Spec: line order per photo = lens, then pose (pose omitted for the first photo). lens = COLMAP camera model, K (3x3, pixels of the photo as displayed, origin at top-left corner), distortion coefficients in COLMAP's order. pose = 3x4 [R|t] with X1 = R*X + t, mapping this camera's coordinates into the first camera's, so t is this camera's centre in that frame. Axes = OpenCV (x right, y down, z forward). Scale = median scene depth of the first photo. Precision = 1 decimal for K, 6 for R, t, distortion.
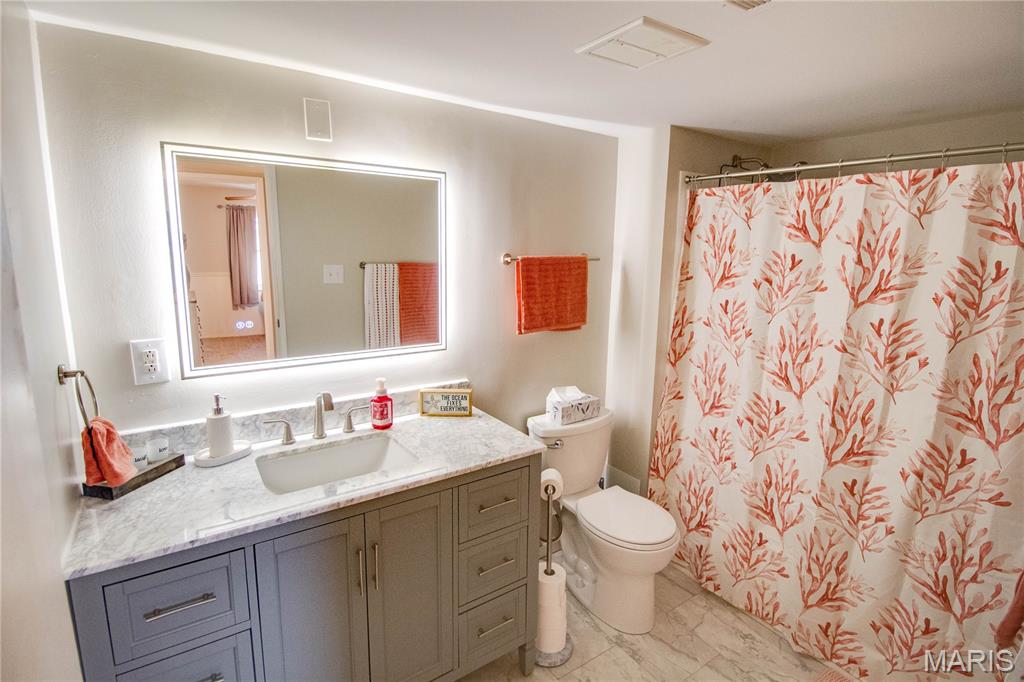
lens RADIAL K [[483.9, 0, 515.2], [0, 483.9, 321.2], [0, 0, 1]] dist [0.001902, -0.009464]
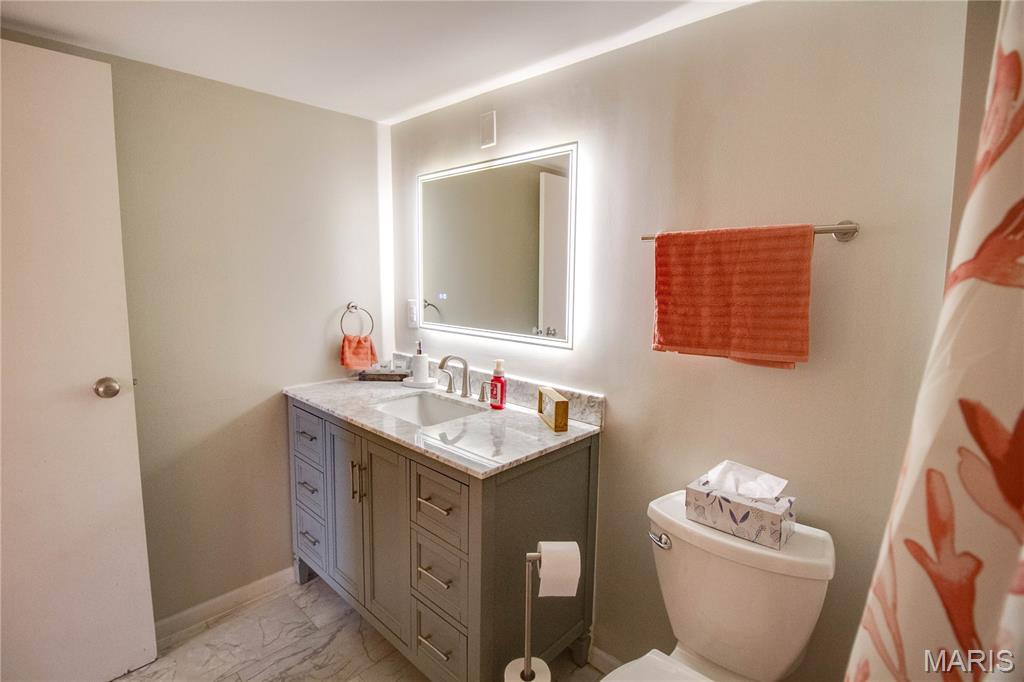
lens RADIAL K [[483.9, 0, 515.2], [0, 483.9, 321.2], [0, 0, 1]] dist [0.001902, -0.009464]
pose [[0.223085, 0.079061, -0.971588, 0.726605], [-0.153568, 0.987110, 0.045063, -0.014517], [0.962627, 0.139152, 0.232350, 0.775740]]
